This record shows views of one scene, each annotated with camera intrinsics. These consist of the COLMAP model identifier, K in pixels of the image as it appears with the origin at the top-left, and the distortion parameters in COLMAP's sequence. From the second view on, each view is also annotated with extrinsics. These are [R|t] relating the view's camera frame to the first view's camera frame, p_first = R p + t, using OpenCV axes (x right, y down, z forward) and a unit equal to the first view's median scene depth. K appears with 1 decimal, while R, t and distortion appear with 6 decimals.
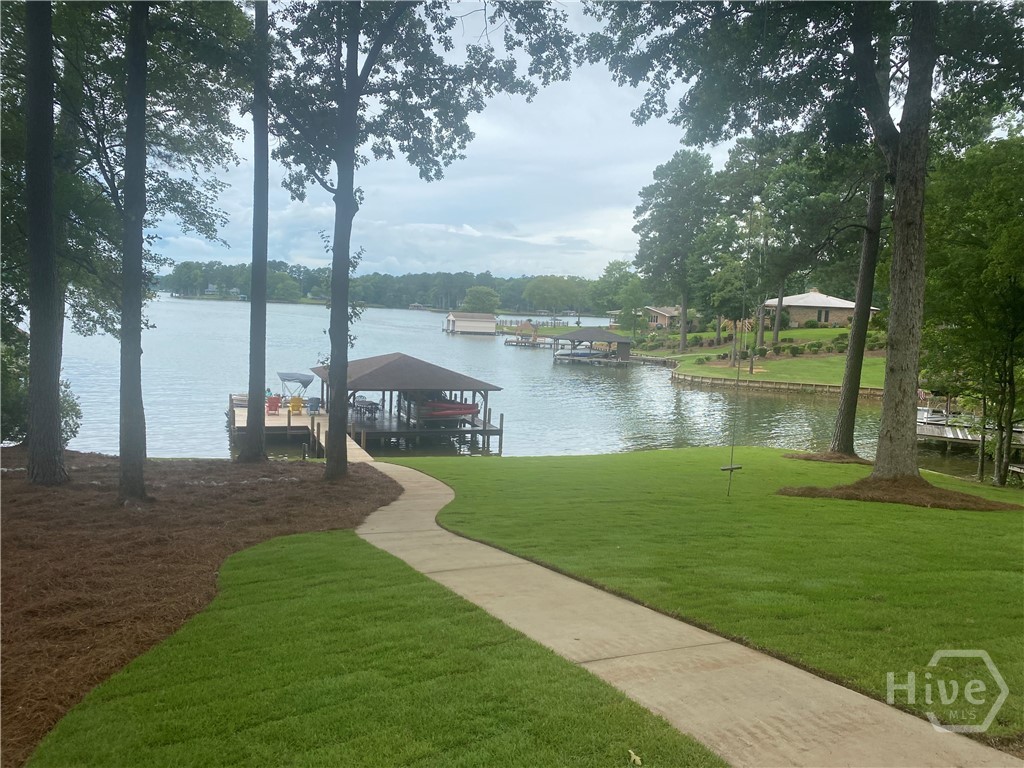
lens RADIAL K [[772.6, 0, 512.0], [0, 772.6, 384.0], [0, 0, 1]] dist [0.051335, -0.000612]
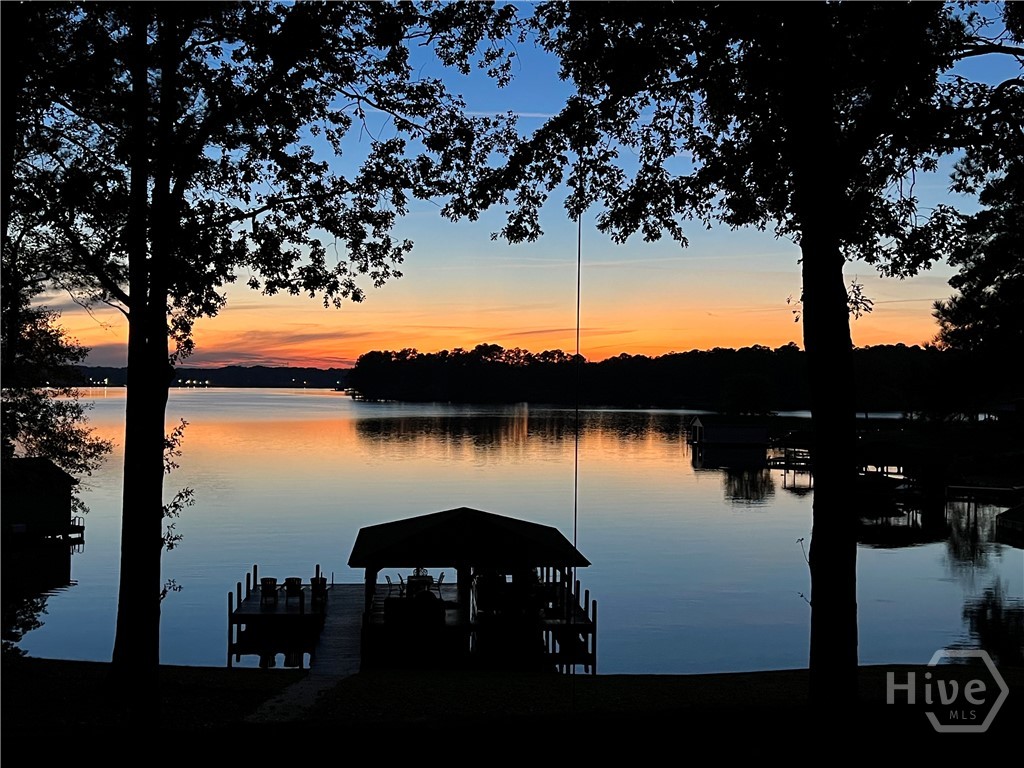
lens RADIAL K [[1145.7, 0, 512.0], [0, 1145.7, 384.0], [0, 0, 1]] dist [0.151028, -0.004460]
pose [[0.952352, -0.035907, -0.302880, 0.248208], [0.003559, 0.994287, -0.106682, -0.044956], [0.304980, 0.100521, 0.947039, -0.007105]]
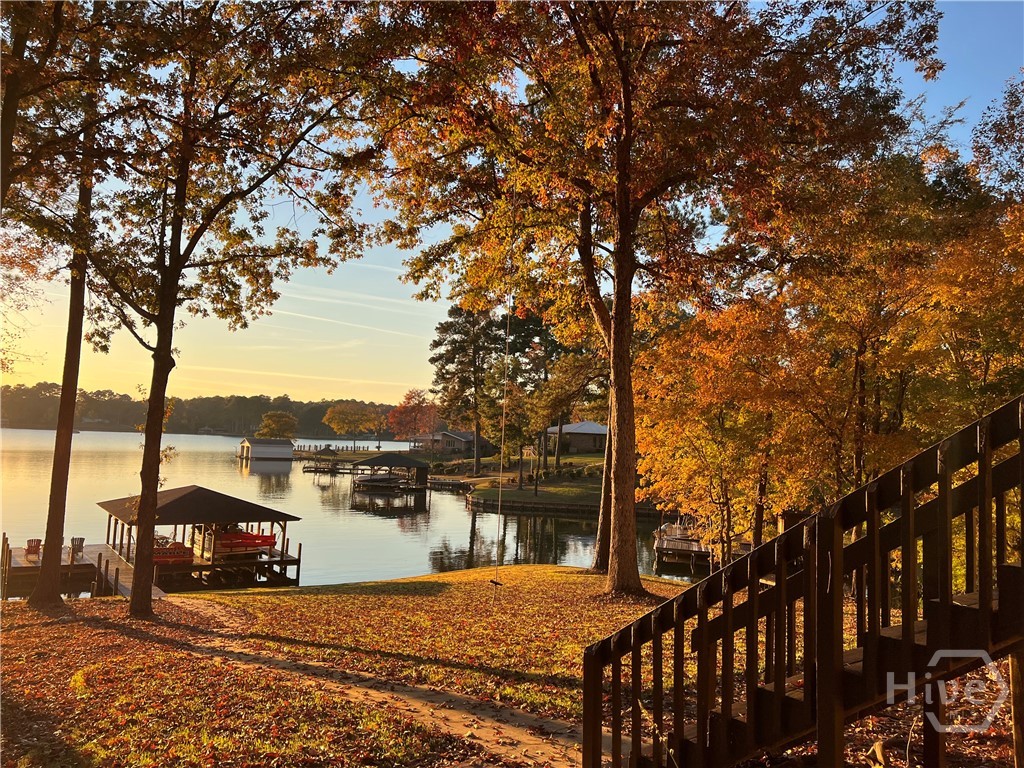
lens RADIAL K [[770.3, 0, 517.3], [0, 770.3, 371.9], [0, 0, 1]] dist [-0.006492, -0.006219]
pose [[0.965811, 0.018436, 0.258591, -0.002059], [0.026457, 0.985251, -0.169058, -0.006058], [-0.257894, 0.170119, 0.951078, -0.097371]]
